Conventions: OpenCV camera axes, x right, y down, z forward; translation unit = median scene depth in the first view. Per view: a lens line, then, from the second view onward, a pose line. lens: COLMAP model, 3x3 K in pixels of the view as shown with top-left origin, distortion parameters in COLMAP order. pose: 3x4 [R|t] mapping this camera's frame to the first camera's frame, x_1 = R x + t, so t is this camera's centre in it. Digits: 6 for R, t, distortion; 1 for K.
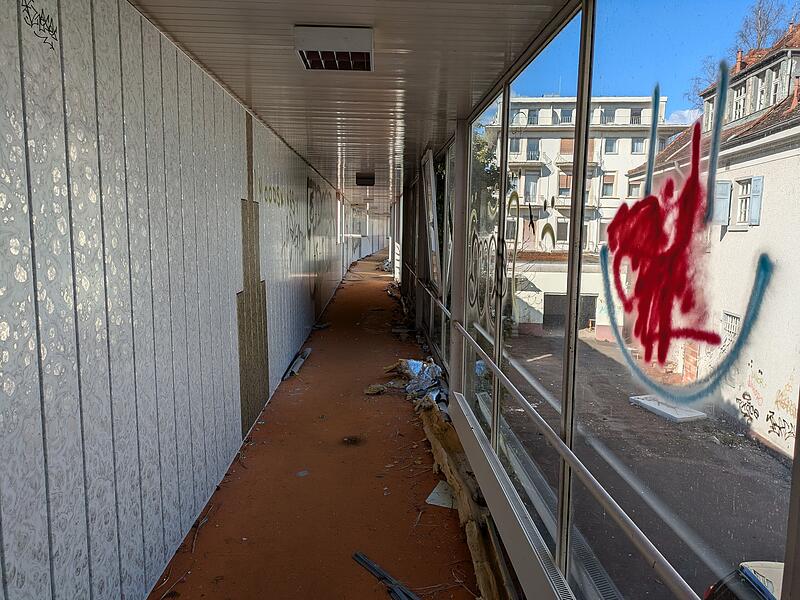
lens RADIAL K [[595.3, 0, 395.1], [0, 595.3, 300.4], [0, 0, 1]] dist [0.053201, -0.033575]
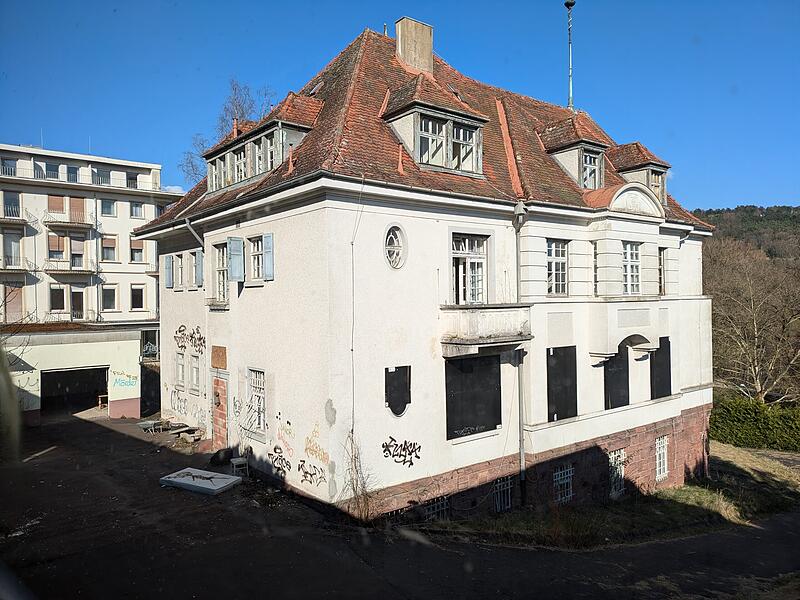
lens RADIAL K [[595.3, 0, 395.1], [0, 595.3, 300.4], [0, 0, 1]] dist [0.053201, -0.033575]
pose [[0.707886, -0.028484, 0.705752, 0.025648], [0.109186, 0.991589, -0.069496, 0.003335], [-0.697836, 0.126253, 0.705042, 0.125636]]
